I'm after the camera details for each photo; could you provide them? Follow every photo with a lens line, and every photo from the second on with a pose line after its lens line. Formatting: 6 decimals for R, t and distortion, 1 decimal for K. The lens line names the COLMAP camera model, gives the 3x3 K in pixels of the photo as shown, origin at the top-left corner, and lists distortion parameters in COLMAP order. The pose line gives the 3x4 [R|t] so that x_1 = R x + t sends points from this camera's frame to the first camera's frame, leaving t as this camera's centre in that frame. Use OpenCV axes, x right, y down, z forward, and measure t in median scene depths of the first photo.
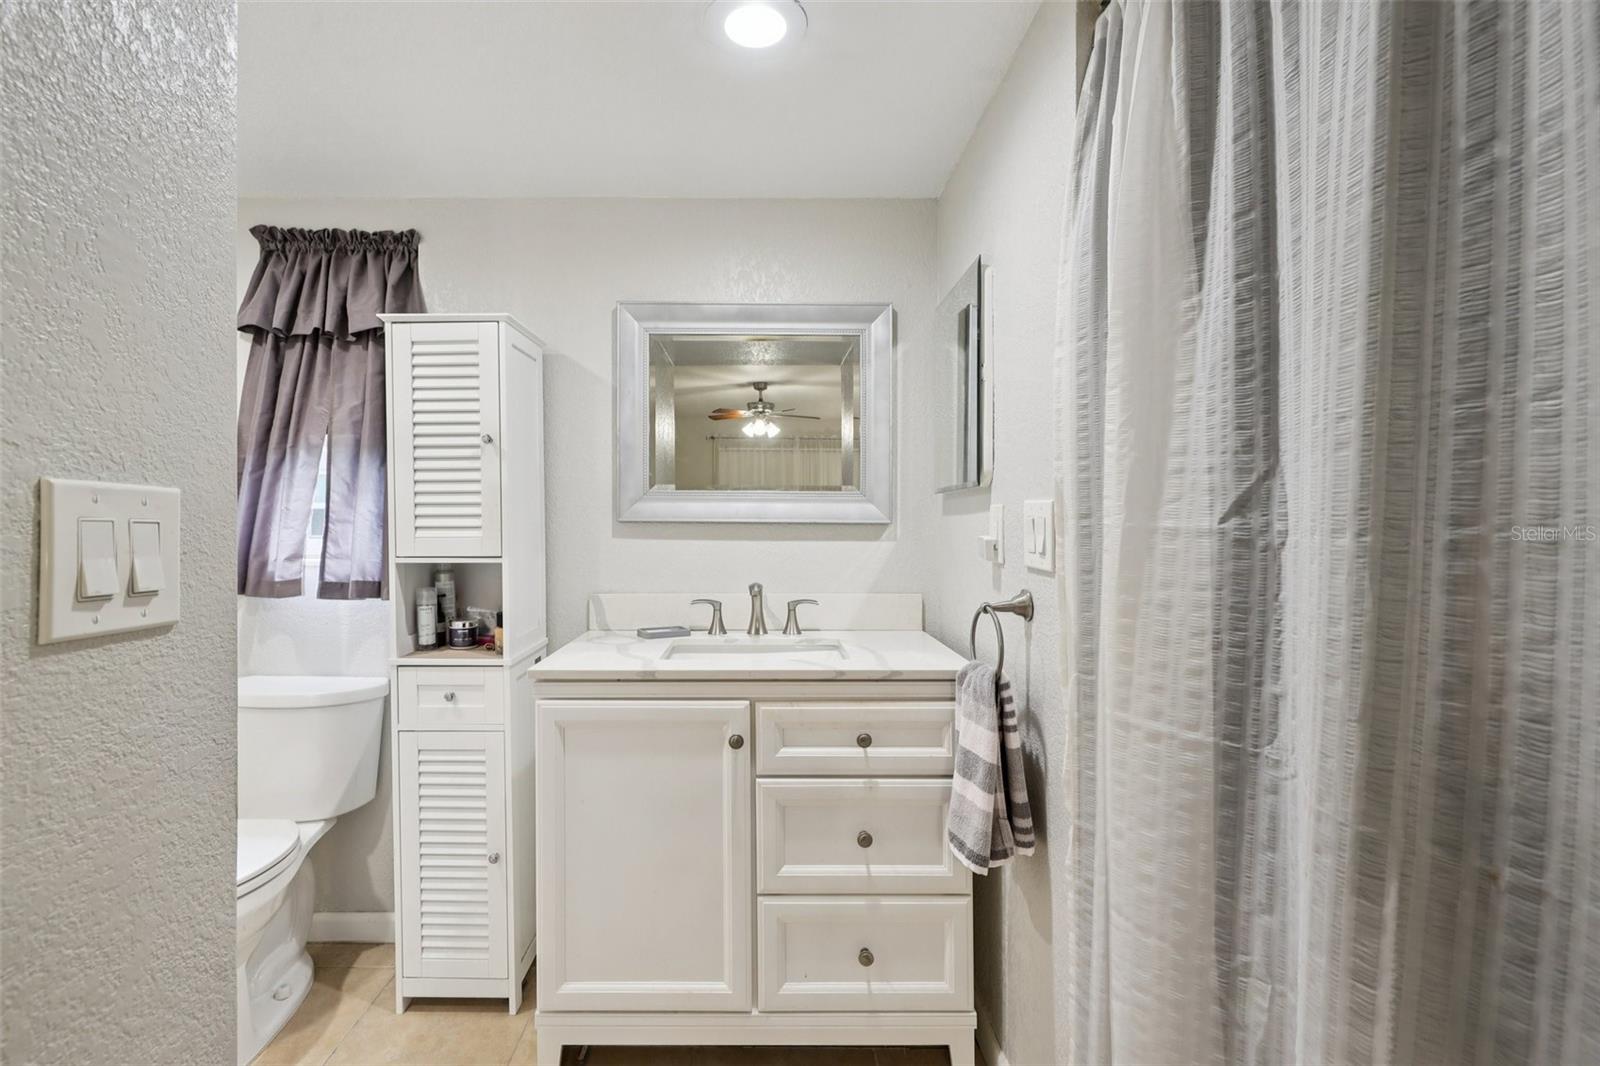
lens RADIAL K [[688.1, 0, 800.0], [0, 688.1, 533.0], [0, 0, 1]] dist [0.000441, 0.000047]
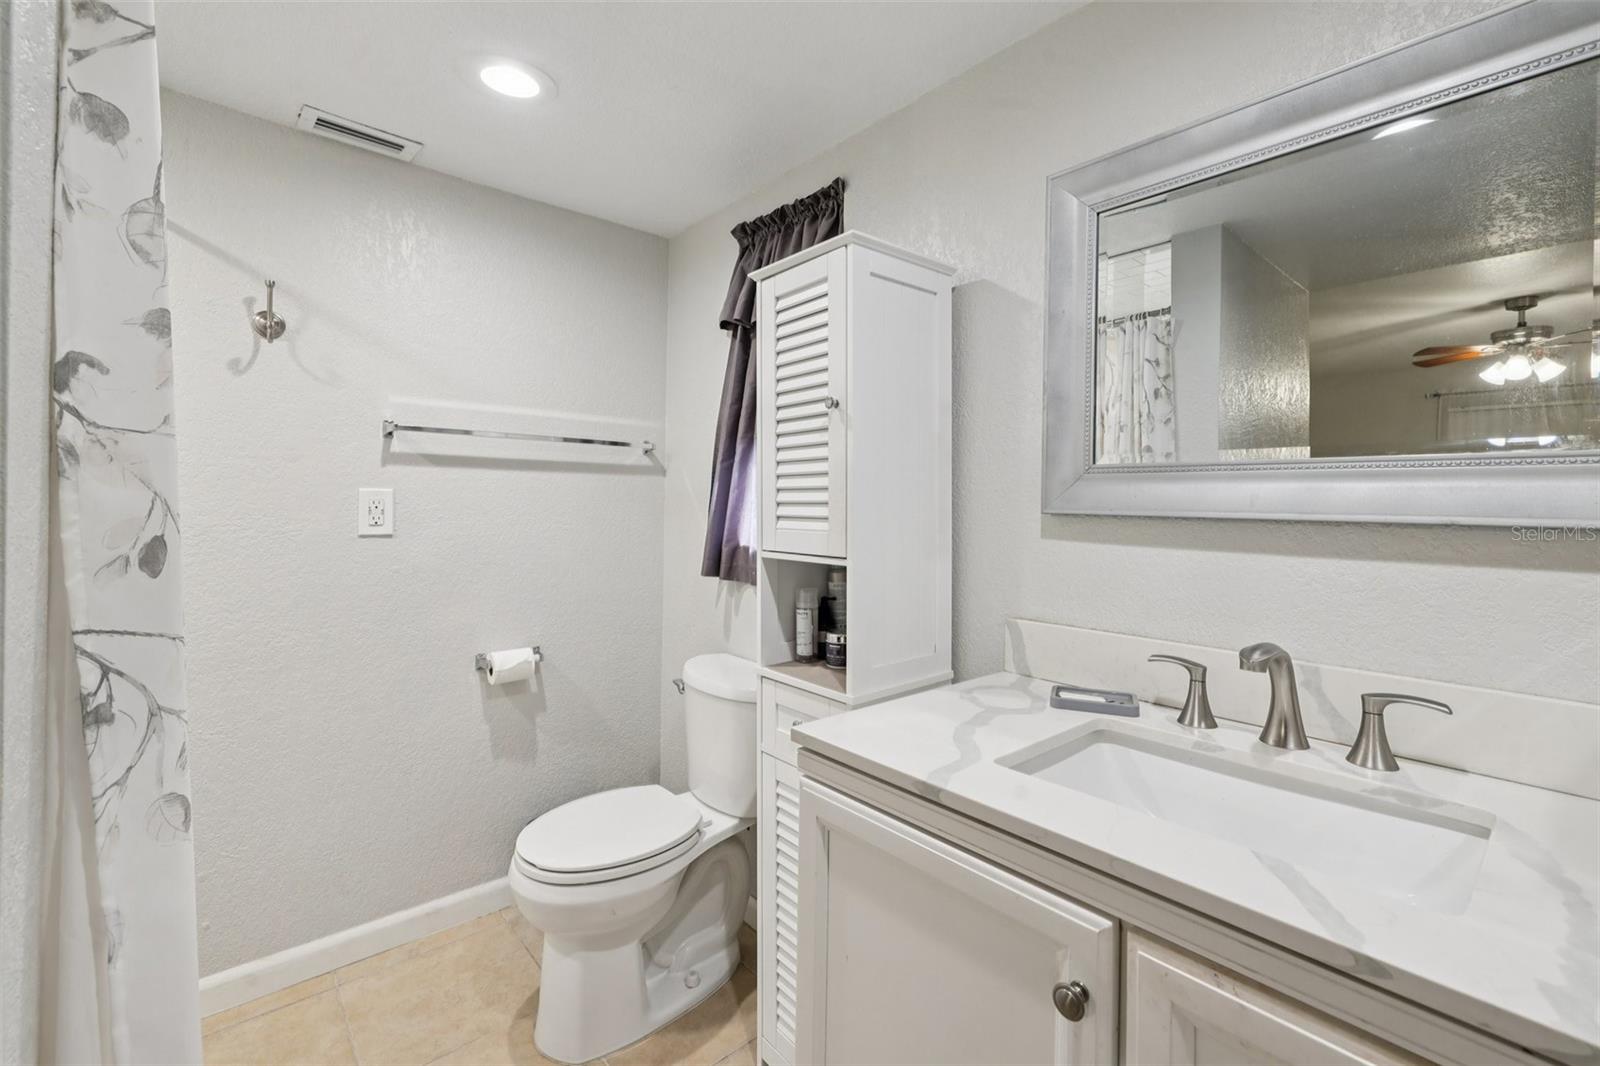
lens RADIAL K [[699.4, 0, 800.7], [0, 699.4, 513.2], [0, 0, 1]] dist [-0.001293, -0.000147]
pose [[0.633741, 0.016892, -0.773361, 0.105996], [-0.026695, 0.999644, -0.000041, -0.011241], [0.773085, 0.020671, 0.633966, 0.406458]]
